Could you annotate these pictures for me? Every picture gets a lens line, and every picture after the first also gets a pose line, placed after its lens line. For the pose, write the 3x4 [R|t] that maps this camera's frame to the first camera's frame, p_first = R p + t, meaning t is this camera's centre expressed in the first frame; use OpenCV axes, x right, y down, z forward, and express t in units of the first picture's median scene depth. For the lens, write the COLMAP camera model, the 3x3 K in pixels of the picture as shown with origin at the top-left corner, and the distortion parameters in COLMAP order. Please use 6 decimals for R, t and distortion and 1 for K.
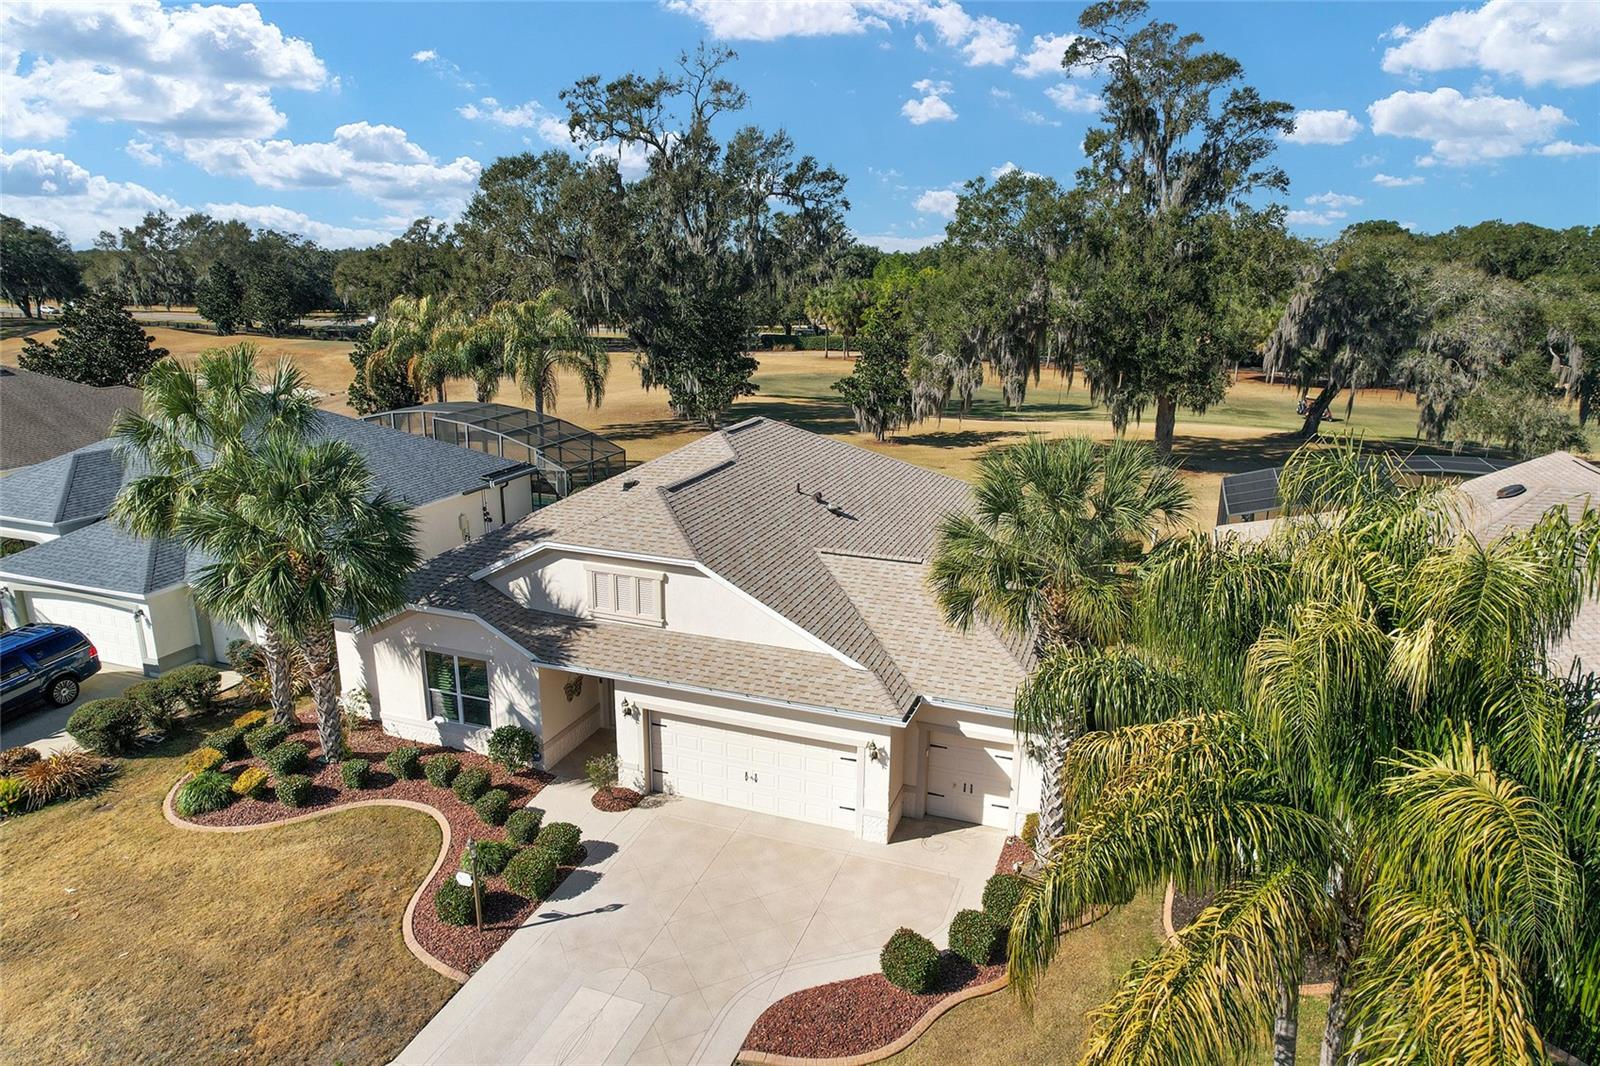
lens RADIAL K [[1034.7, 0, 800.0], [0, 1034.7, 533.0], [0, 0, 1]] dist [-0.041124, 0.001240]
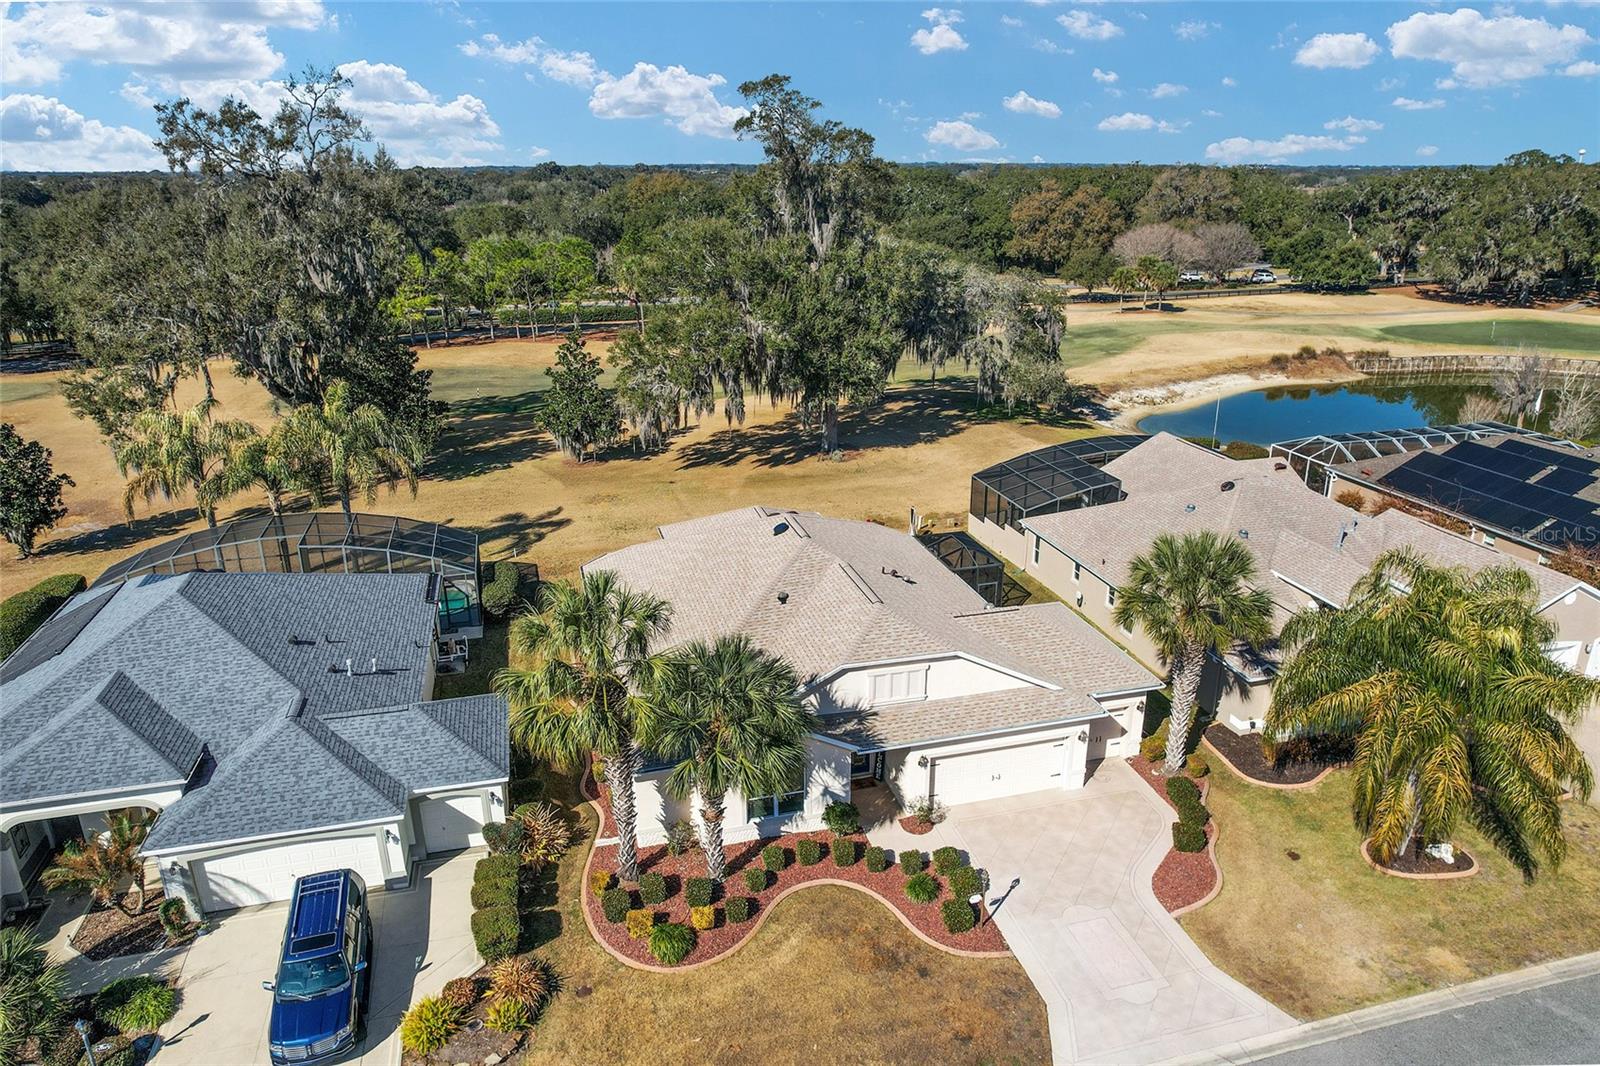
lens RADIAL K [[1043.6, 0, 808.1], [0, 1043.6, 535.8], [0, 0, 1]] dist [-0.072765, 0.064293]
pose [[0.813796, -0.206319, 0.543295, -0.998307], [0.160548, 0.978292, 0.131029, -0.345946], [-0.558535, -0.019406, 0.829254, -0.103709]]
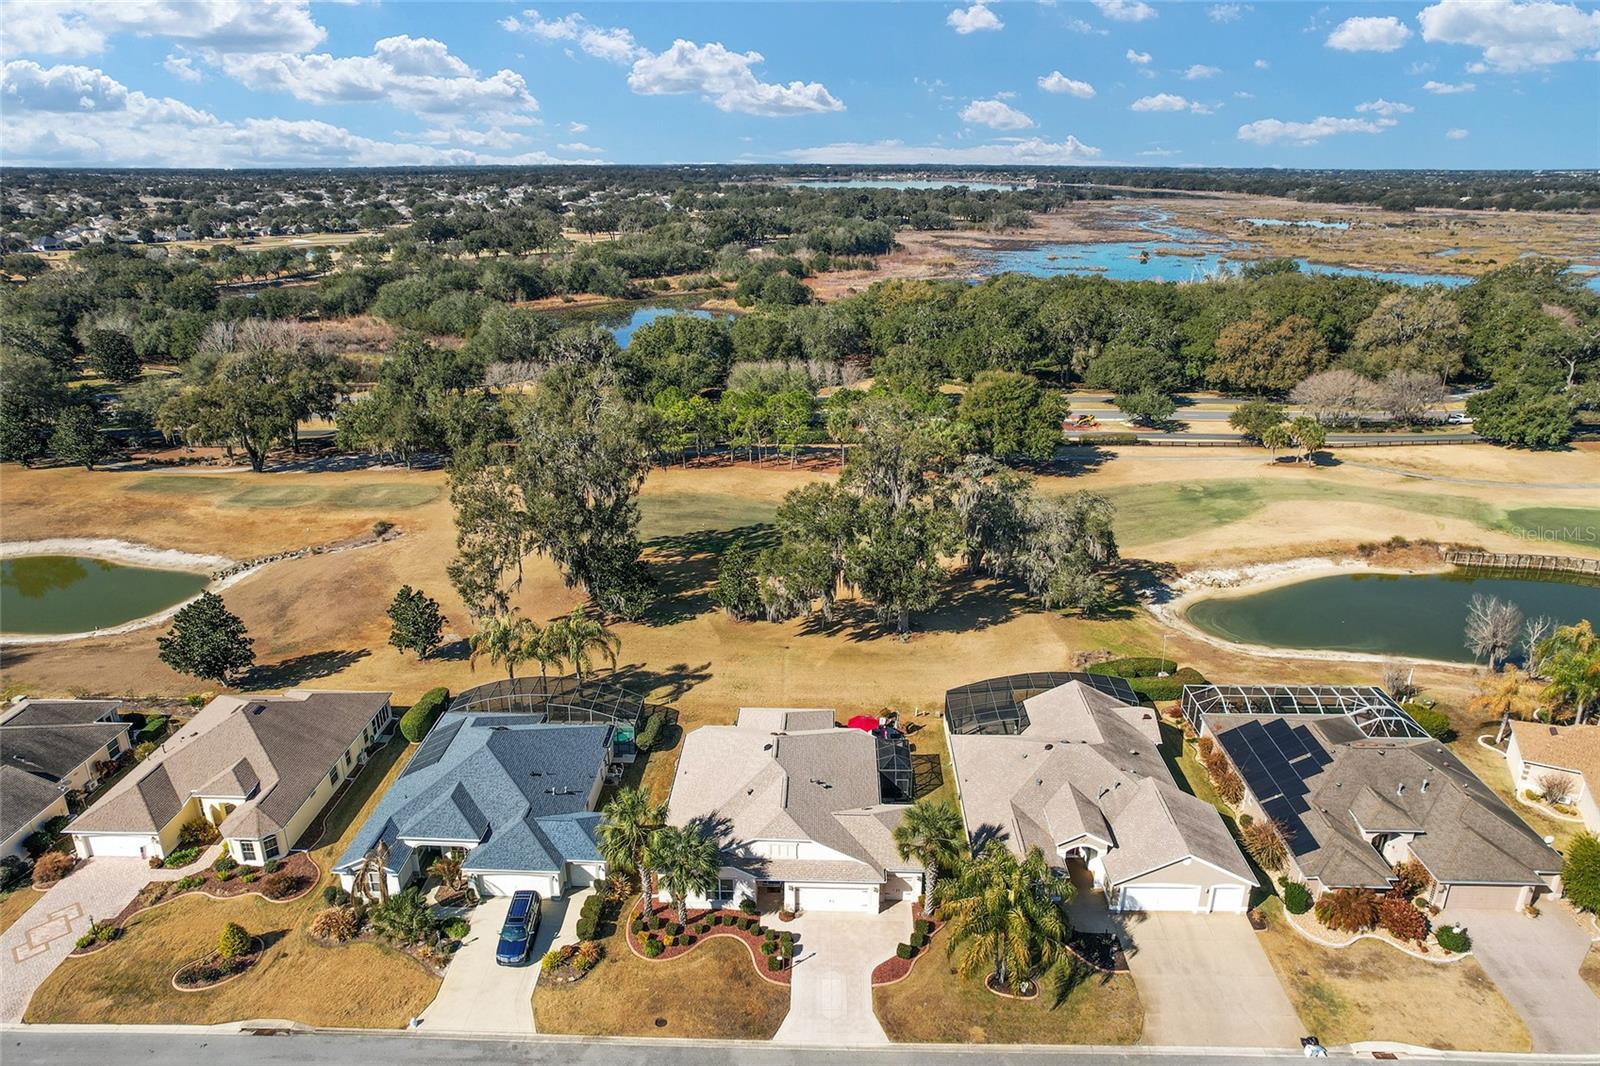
lens RADIAL K [[1043.6, 0, 808.1], [0, 1043.6, 535.8], [0, 0, 1]] dist [-0.072765, 0.064293]
pose [[0.948388, -0.116861, 0.294796, -0.872528], [0.088904, 0.990323, 0.106566, -1.147181], [-0.304396, -0.074857, 0.949600, -1.783989]]
